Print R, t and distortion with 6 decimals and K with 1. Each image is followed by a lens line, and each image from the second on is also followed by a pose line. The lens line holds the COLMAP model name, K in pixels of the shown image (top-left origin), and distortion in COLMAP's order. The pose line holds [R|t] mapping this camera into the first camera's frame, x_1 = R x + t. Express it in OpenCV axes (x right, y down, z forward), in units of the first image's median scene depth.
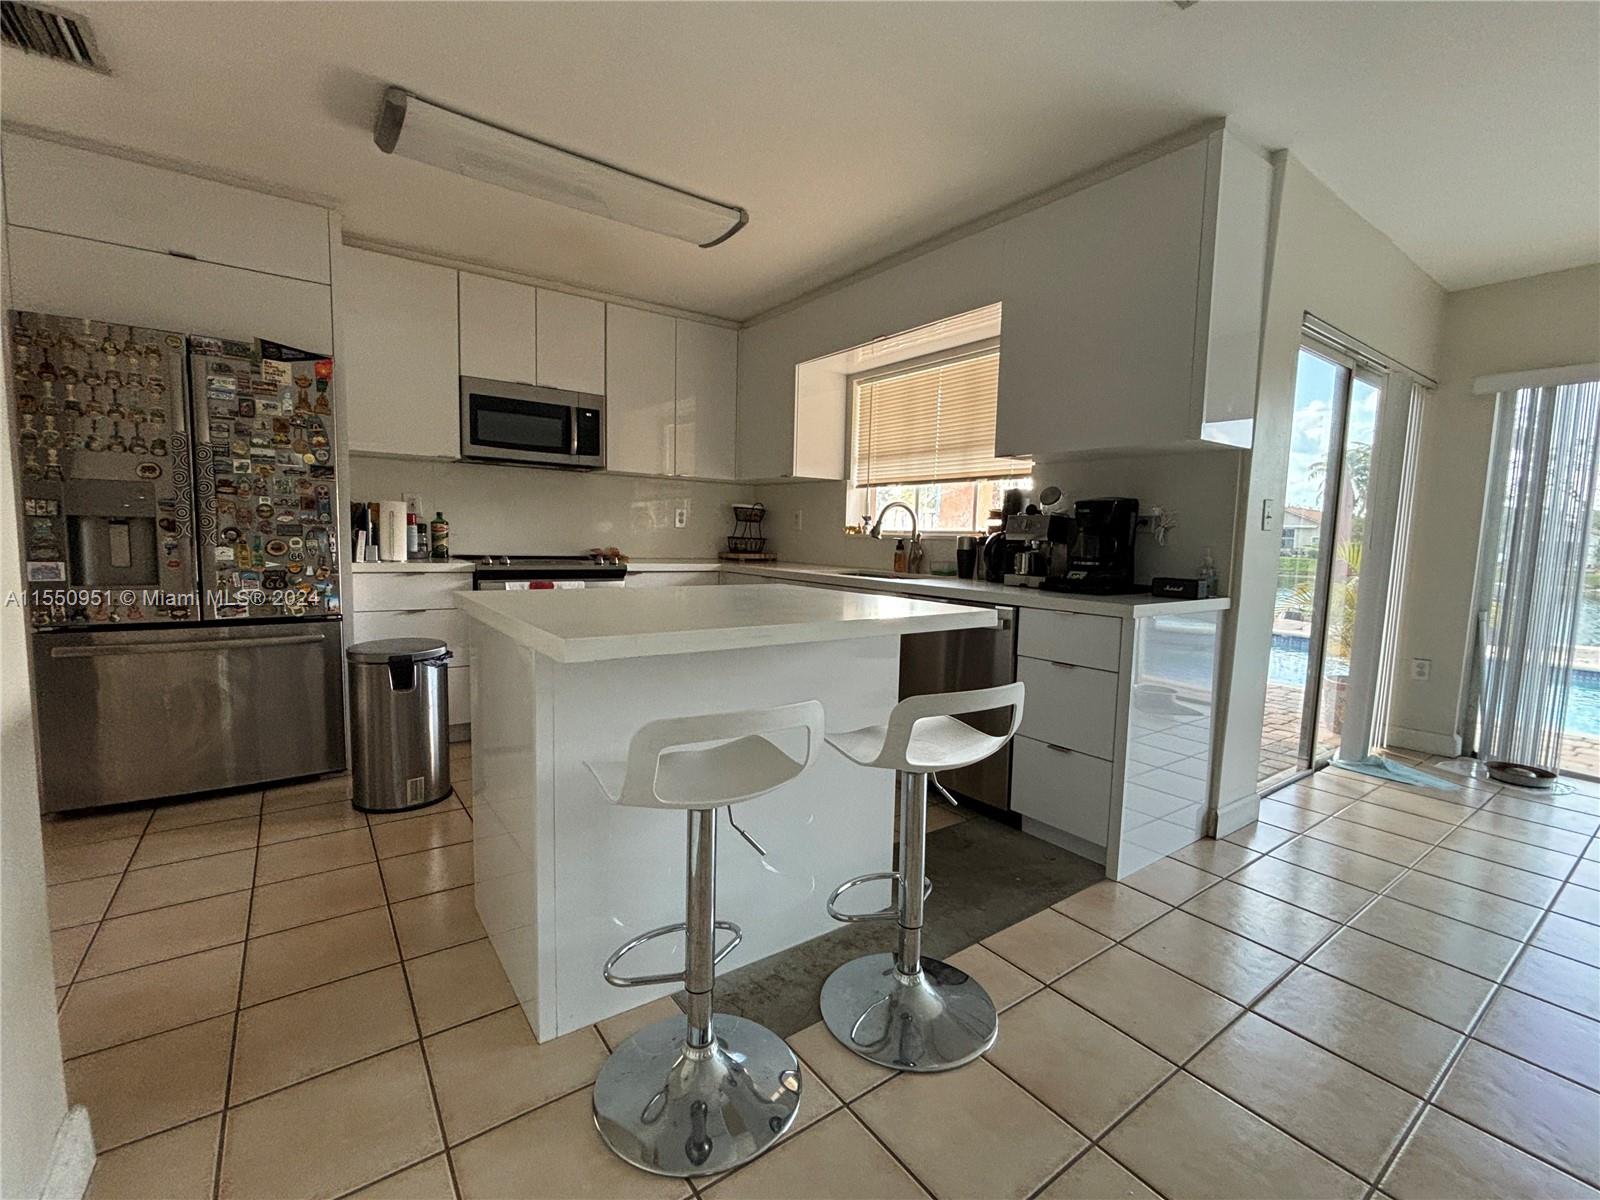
lens RADIAL K [[695.4, 0, 797.5], [0, 695.4, 601.7], [0, 0, 1]] dist [0.000235, 0.000049]
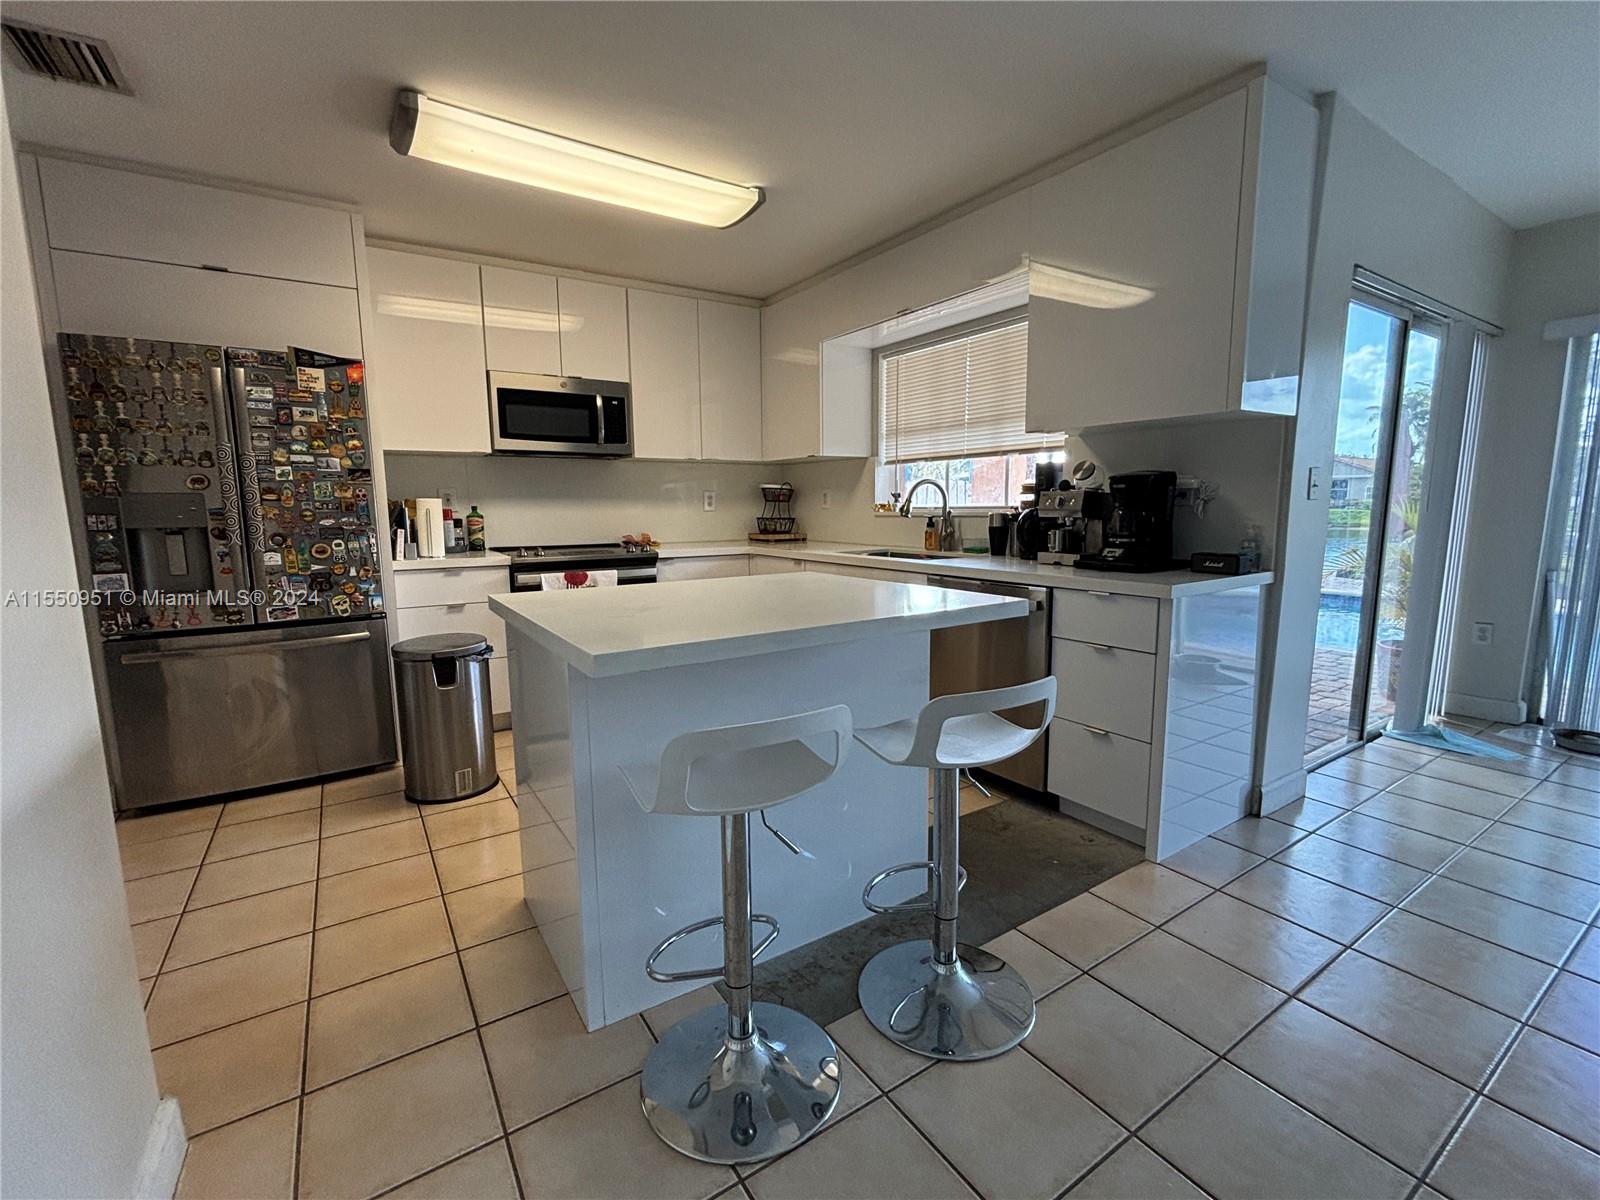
lens RADIAL K [[695.1, 0, 796.6], [0, 695.1, 602.2], [0, 0, 1]] dist [-0.001436, 0.000196]
pose [[0.998249, -0.029793, -0.051100, 0.006965], [0.031970, 0.998592, 0.042331, -0.023691], [0.049767, -0.043890, 0.997796, 0.002285]]
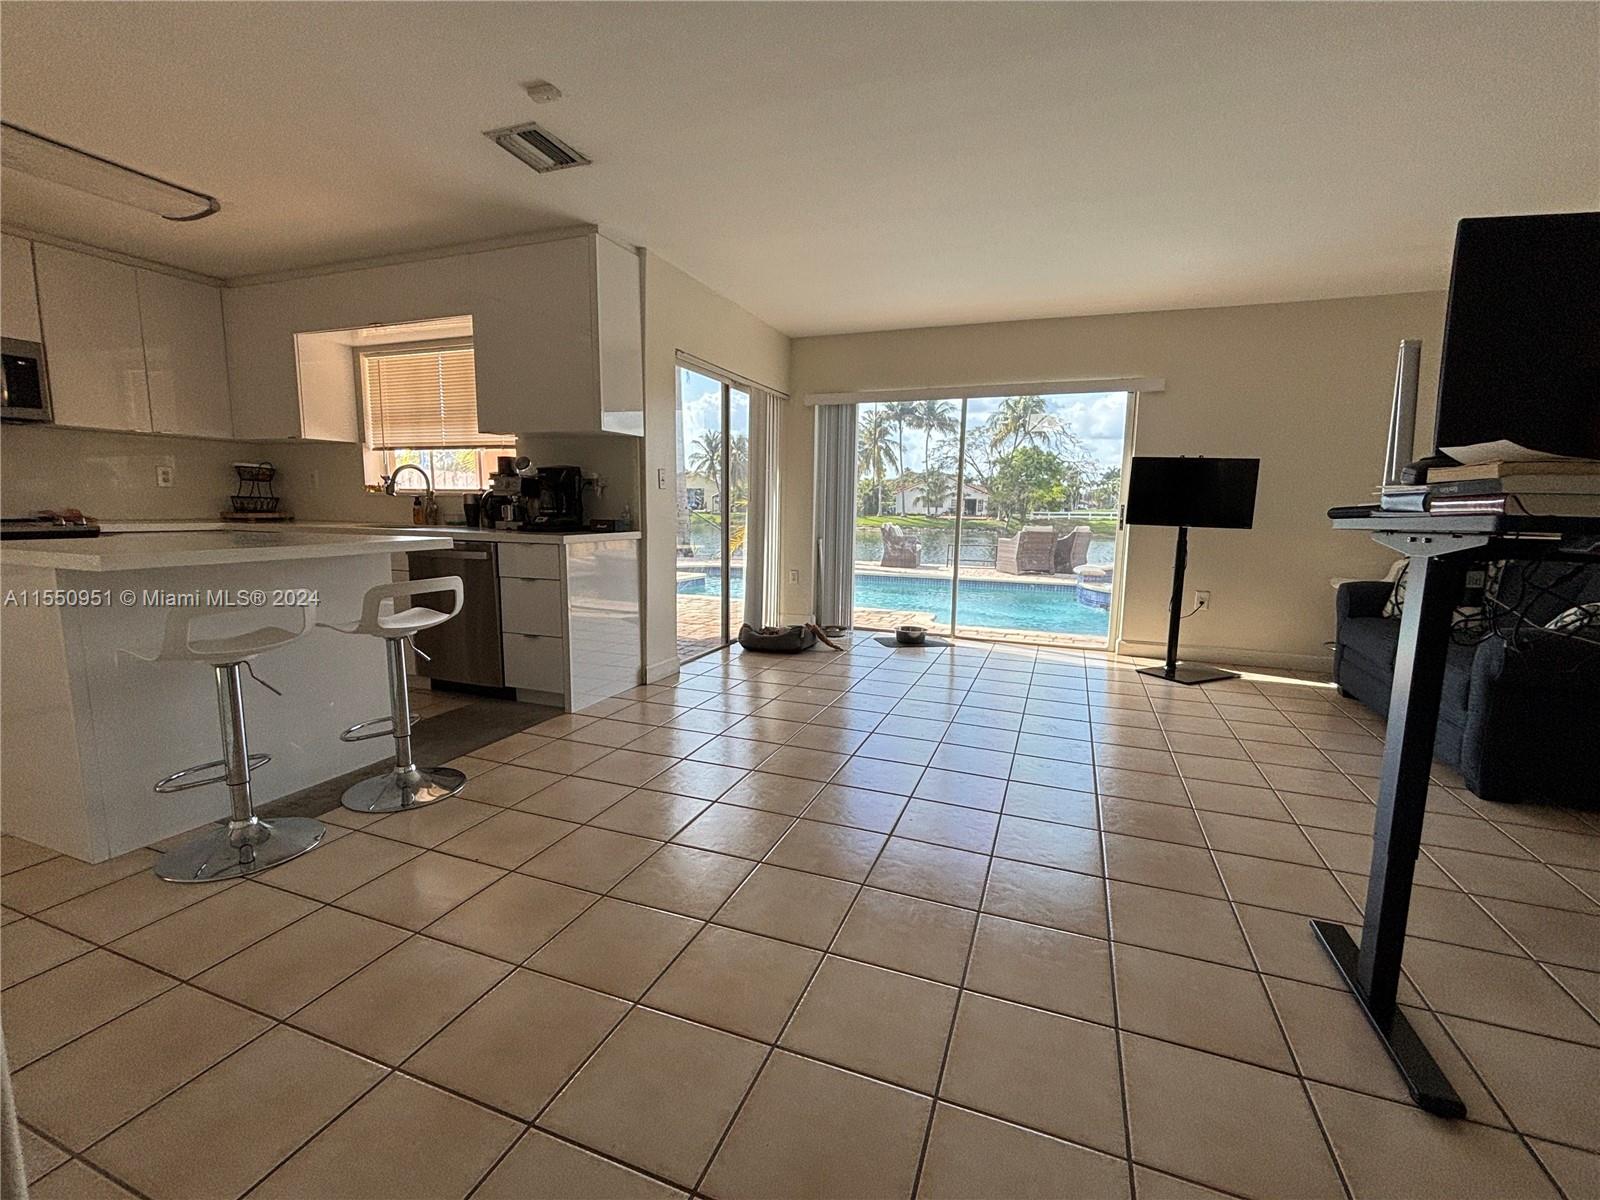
lens RADIAL K [[695.4, 0, 797.5], [0, 695.4, 601.7], [0, 0, 1]] dist [0.000235, 0.000049]
pose [[0.837944, -0.088853, 0.538474, 0.053150], [0.058581, 0.995601, 0.073123, 0.056745], [-0.542602, -0.029728, 0.839463, -0.498870]]
